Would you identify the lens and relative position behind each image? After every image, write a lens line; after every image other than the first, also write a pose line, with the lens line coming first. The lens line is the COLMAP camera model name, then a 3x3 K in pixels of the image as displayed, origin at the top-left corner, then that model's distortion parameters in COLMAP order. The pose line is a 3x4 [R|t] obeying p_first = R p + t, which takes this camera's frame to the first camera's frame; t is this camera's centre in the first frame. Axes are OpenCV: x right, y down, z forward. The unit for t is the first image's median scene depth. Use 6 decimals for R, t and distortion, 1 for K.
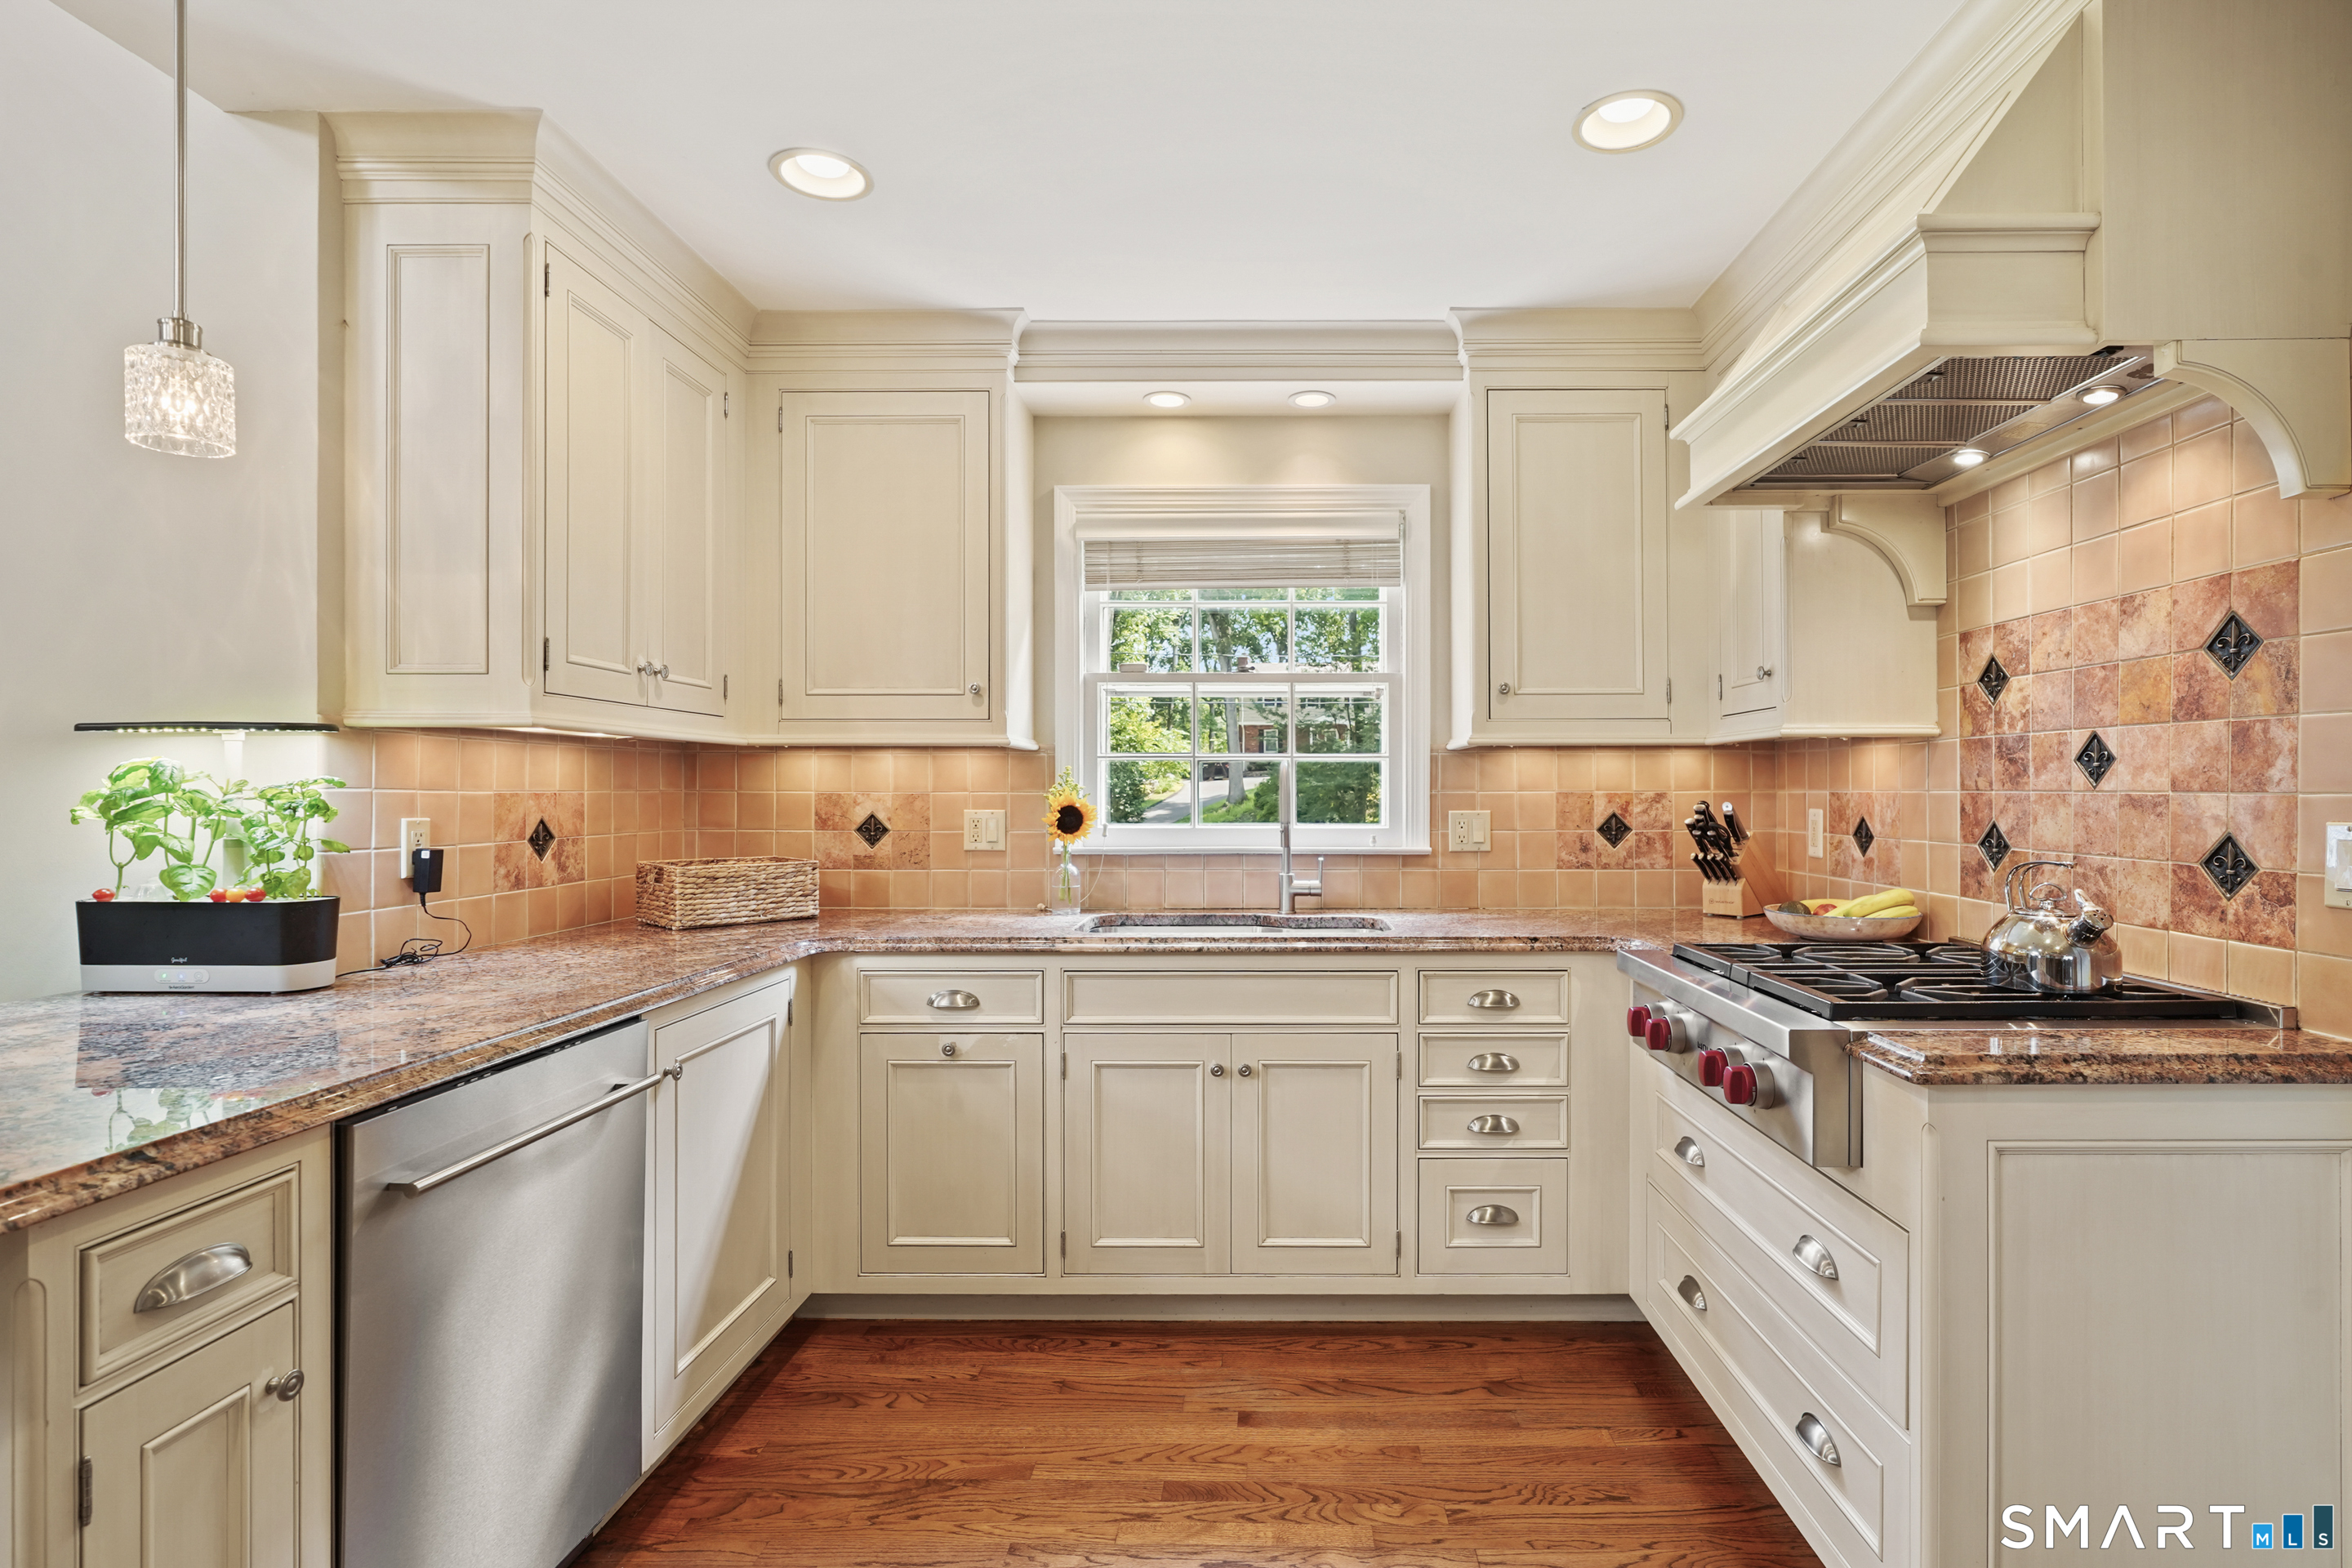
lens RADIAL K [[1078.6, 0, 1241.9], [0, 1078.6, 789.5], [0, 0, 1]] dist [-0.011623, 0.004040]
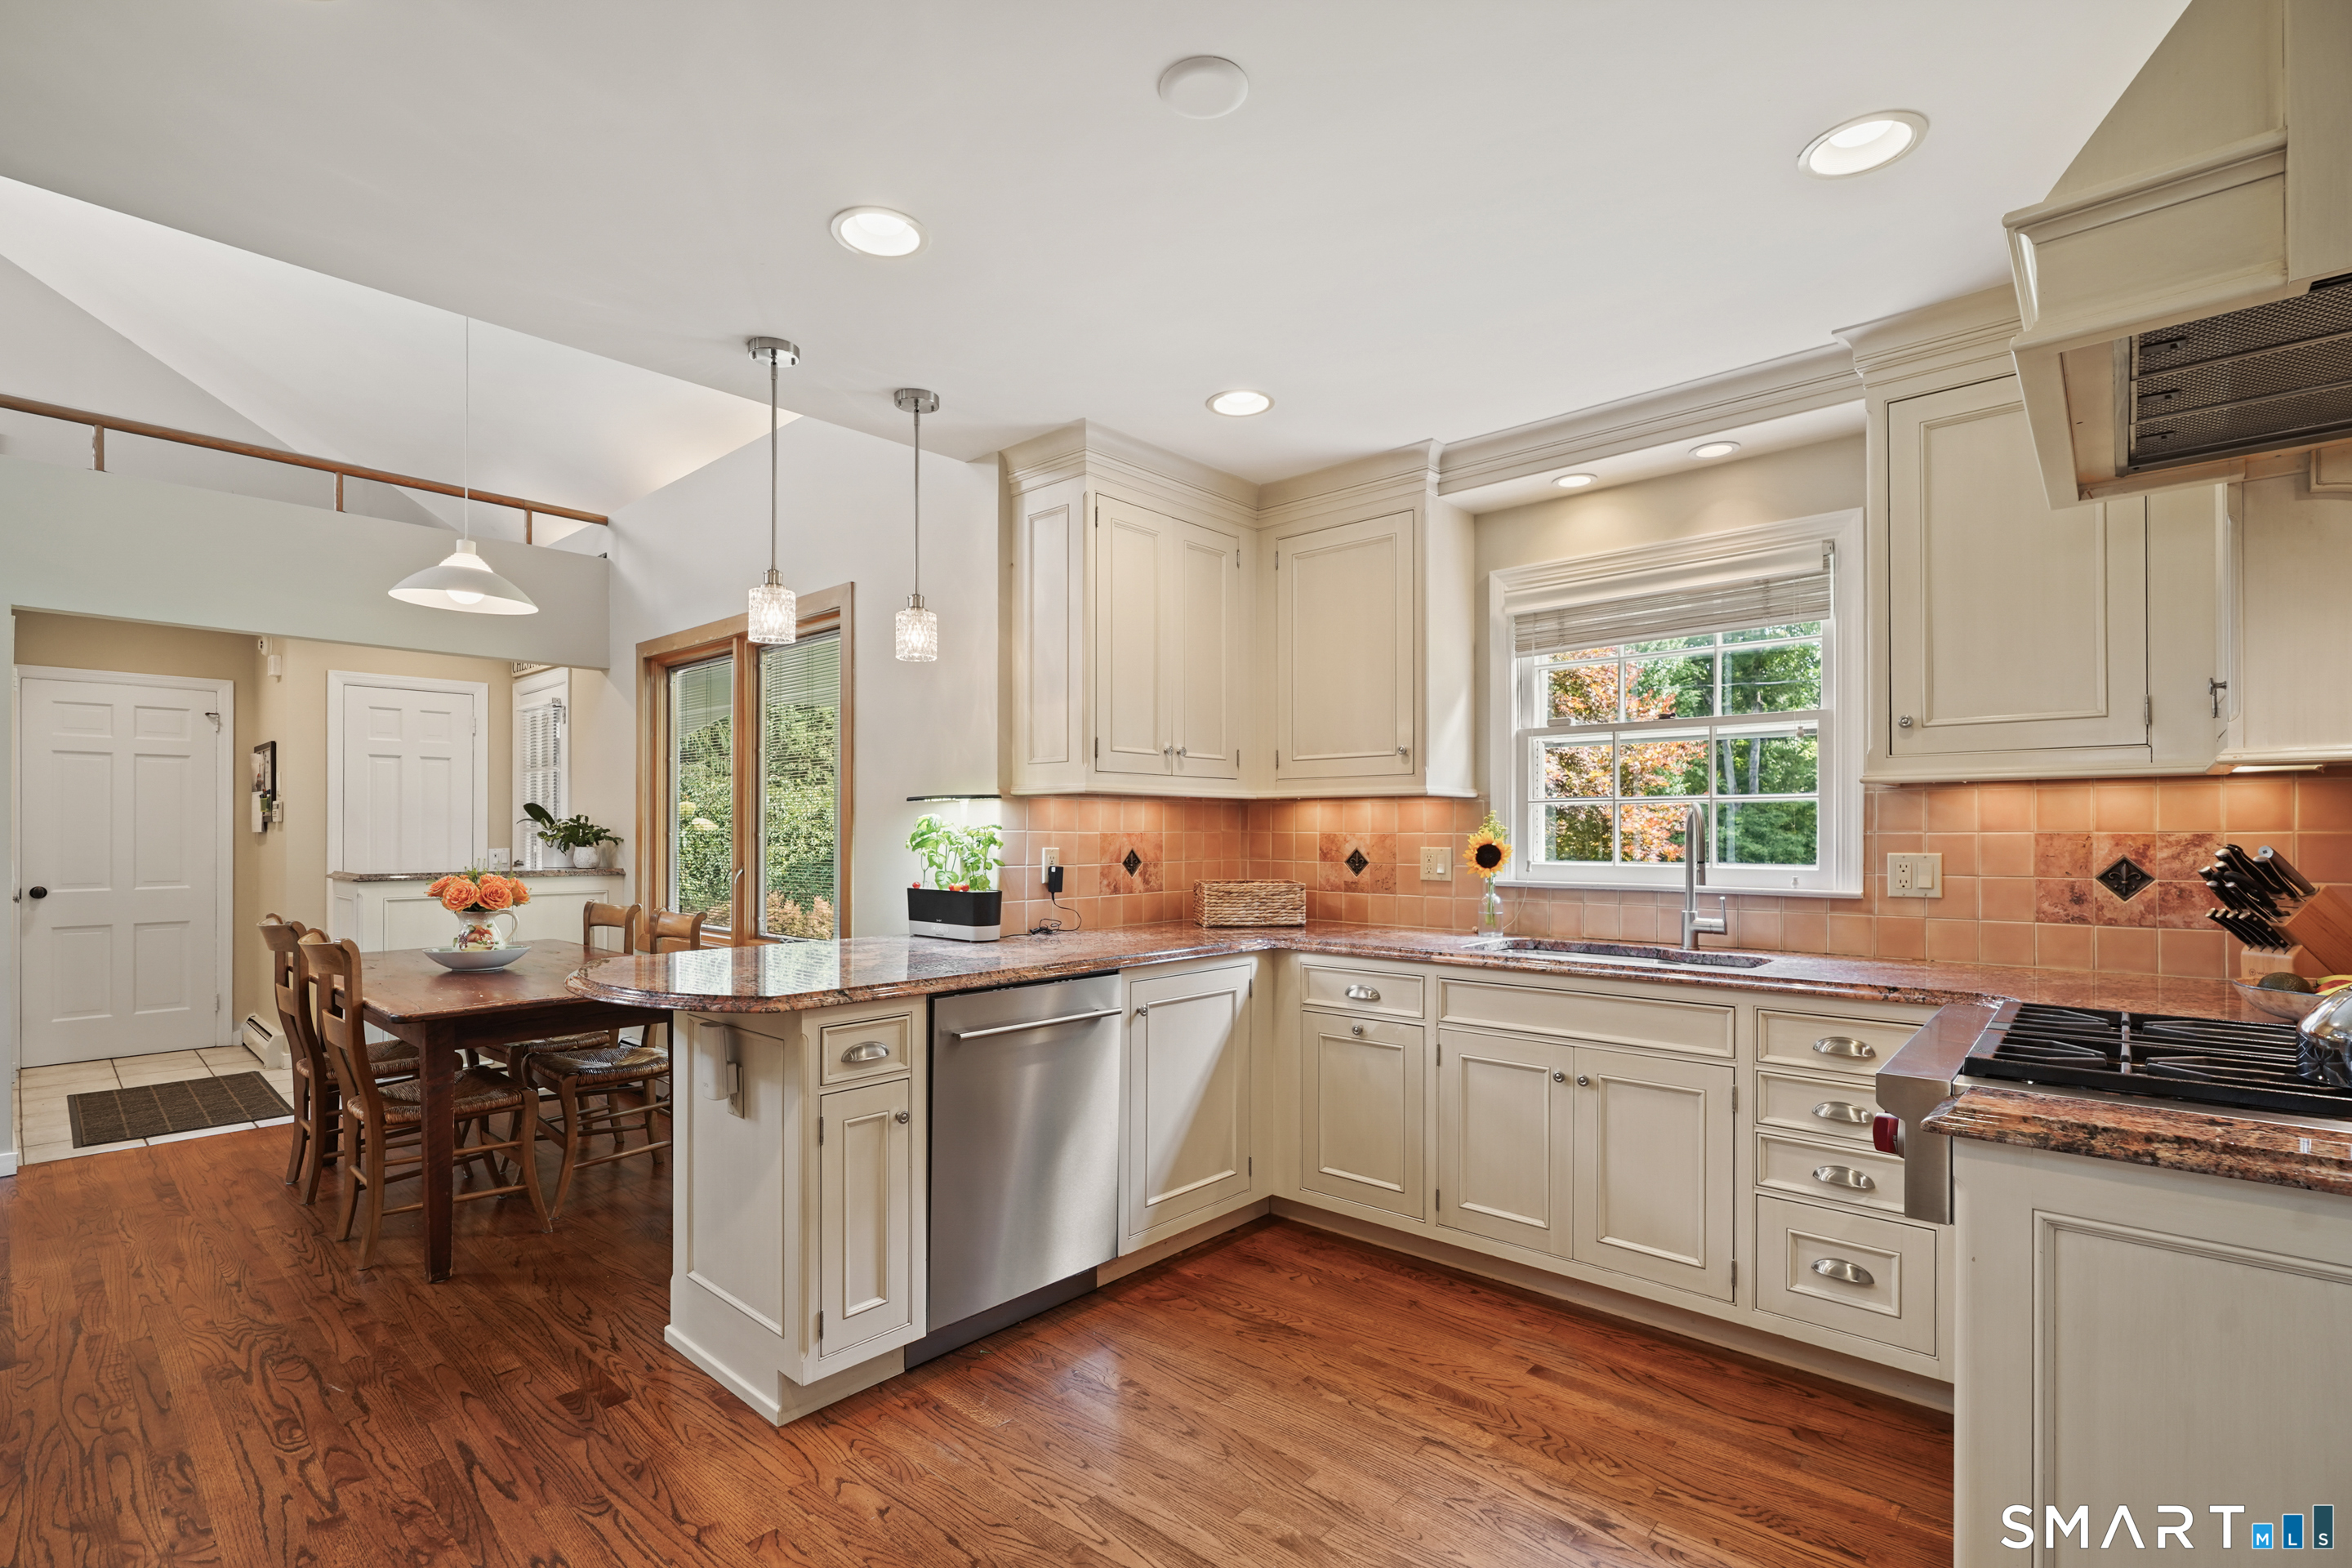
lens RADIAL K [[1078.6, 0, 1243.4], [0, 1078.6, 827.6], [0, 0, 1]] dist [-0.011623, 0.004040]
pose [[0.768378, -0.002196, -0.639992, 0.520136], [0.001261, 0.999997, -0.001917, -0.001429], [0.639995, 0.000666, 0.768379, -0.102303]]
